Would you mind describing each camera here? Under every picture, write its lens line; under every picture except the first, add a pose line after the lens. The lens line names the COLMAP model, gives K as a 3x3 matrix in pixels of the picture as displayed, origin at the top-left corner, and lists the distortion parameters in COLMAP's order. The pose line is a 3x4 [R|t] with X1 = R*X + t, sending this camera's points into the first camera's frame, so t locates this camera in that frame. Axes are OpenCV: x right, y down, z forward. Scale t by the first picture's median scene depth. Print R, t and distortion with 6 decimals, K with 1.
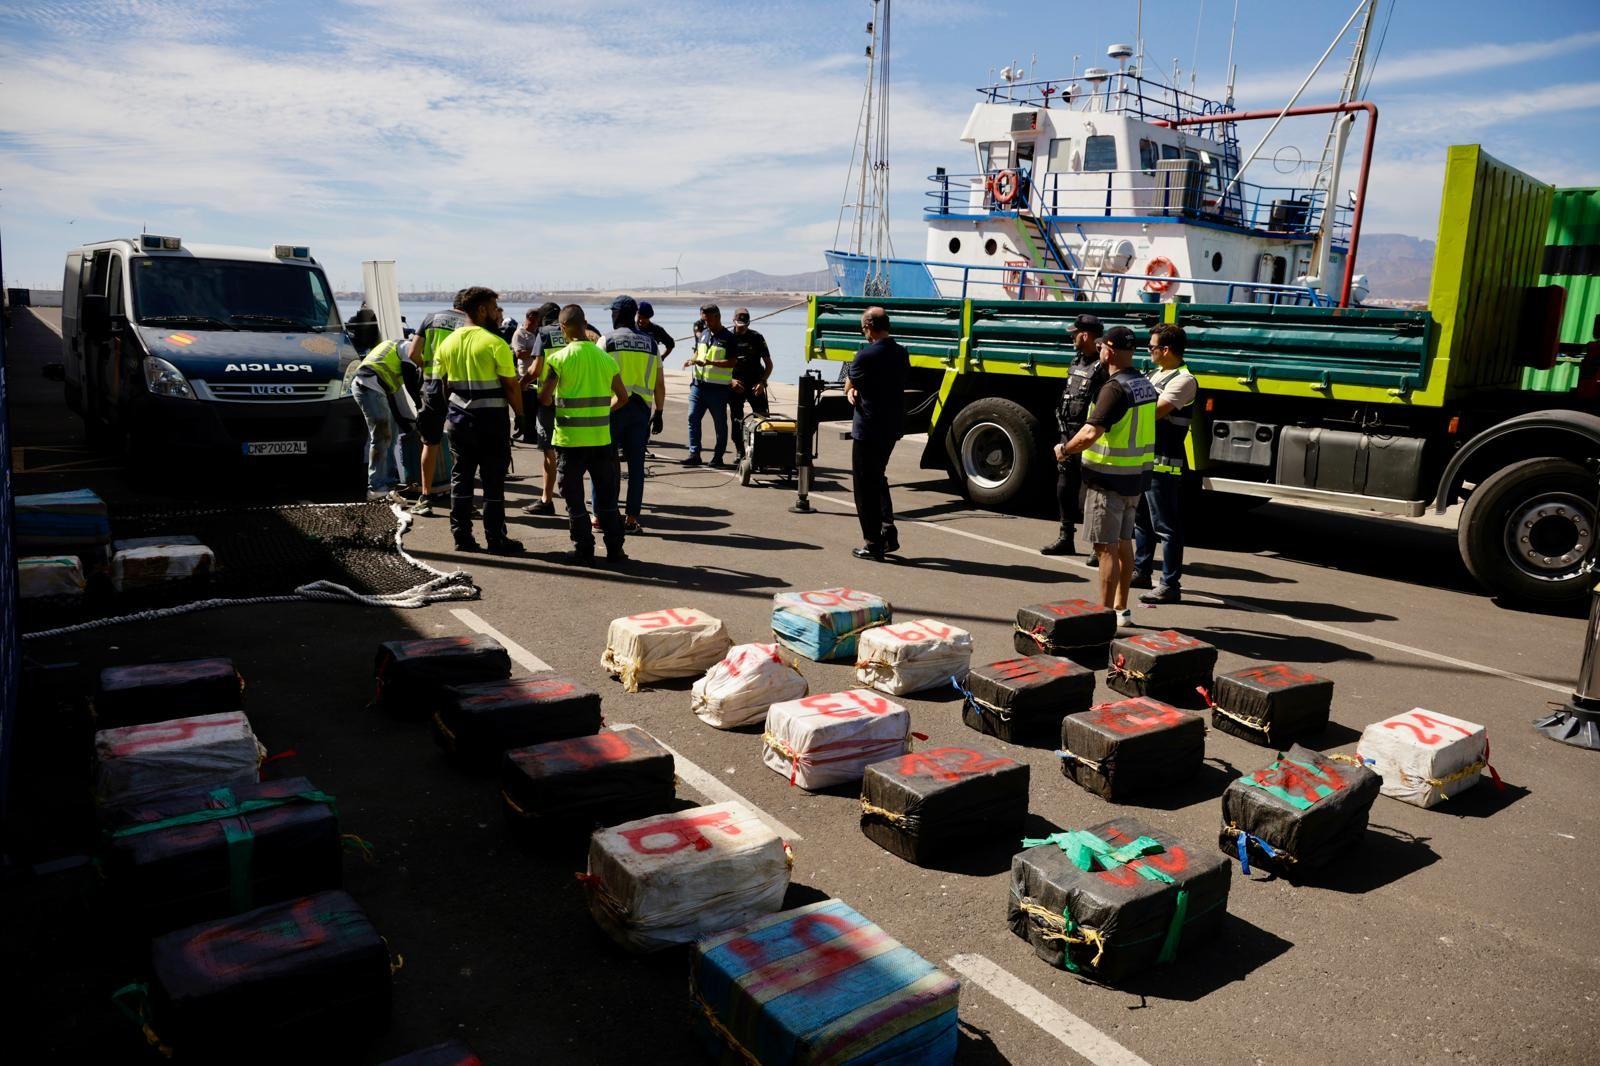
lens RADIAL K [[1274.8, 0, 738.3], [0, 1274.8, 536.5], [0, 0, 1]] dist [-0.121216, 0.088757]
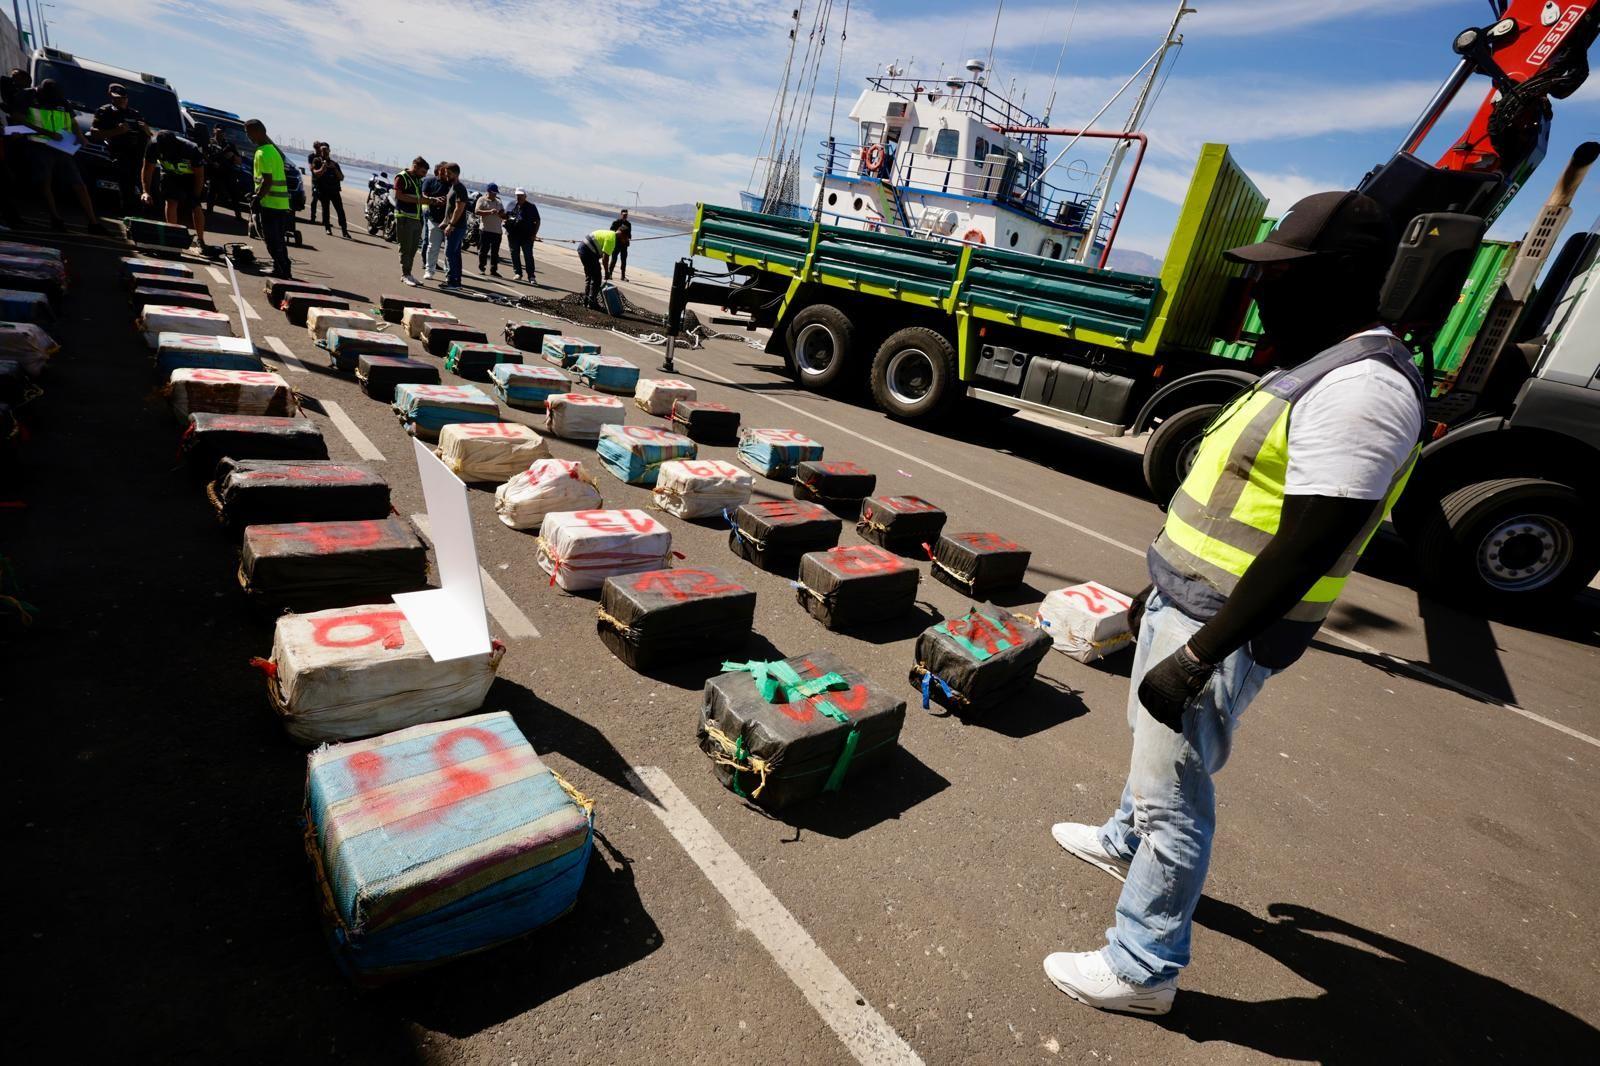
lens RADIAL K [[830.8, 0, 798.4], [0, 830.8, 553.8], [0, 0, 1]] dist [0.002414, -0.000792]
pose [[0.980718, 0.111456, 0.160533, 0.118983], [-0.136875, 0.978045, 0.157143, 0.019894], [-0.139494, -0.176086, 0.974441, 0.225773]]
